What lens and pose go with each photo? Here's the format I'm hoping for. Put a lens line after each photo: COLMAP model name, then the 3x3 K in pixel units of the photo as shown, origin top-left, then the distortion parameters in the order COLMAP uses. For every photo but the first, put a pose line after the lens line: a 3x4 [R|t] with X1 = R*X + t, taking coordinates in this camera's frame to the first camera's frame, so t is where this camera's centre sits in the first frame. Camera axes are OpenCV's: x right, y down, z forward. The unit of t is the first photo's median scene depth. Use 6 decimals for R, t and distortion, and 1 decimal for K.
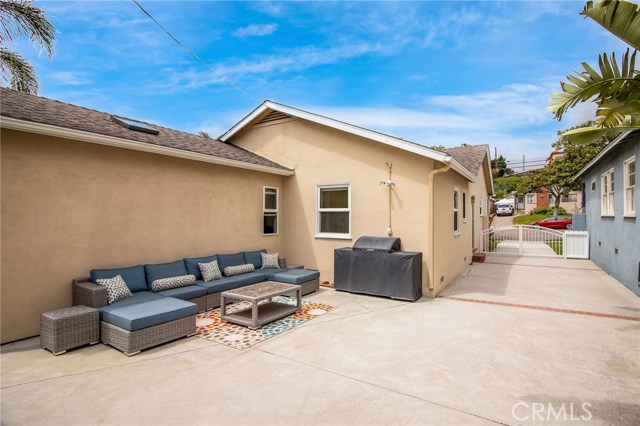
lens RADIAL K [[316.1, 0, 320.4], [0, 316.1, 213.6], [0, 0, 1]] dist [-0.015924, -0.000361]
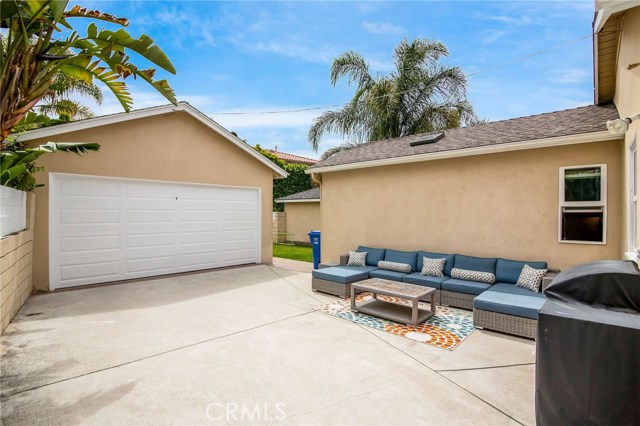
lens RADIAL K [[316.1, 0, 320.4], [0, 316.1, 213.6], [0, 0, 1]] dist [-0.015924, -0.000361]
pose [[-0.158192, -0.003328, -0.987403, 0.680395], [0.005449, 0.999976, -0.004244, 0.012074], [0.987393, -0.006052, -0.158170, 0.767900]]
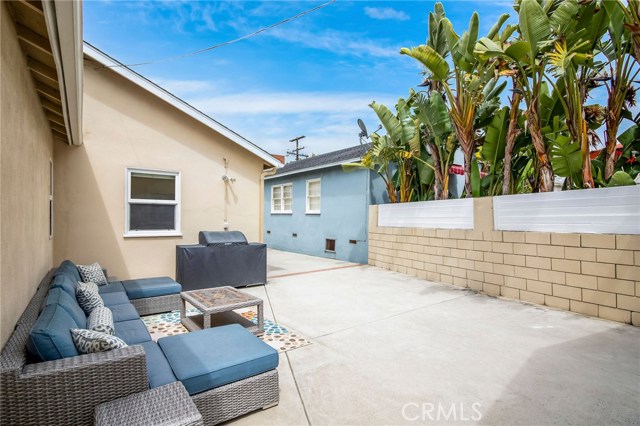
lens RADIAL K [[320.2, 0, 319.0], [0, 320.2, 218.0], [0, 0, 1]] dist [-0.014760, -0.000127]
pose [[0.349898, -0.001779, 0.936786, -0.710682], [-0.015235, 0.999855, 0.007590, 0.022028], [-0.936664, -0.016928, 0.349820, 0.388721]]
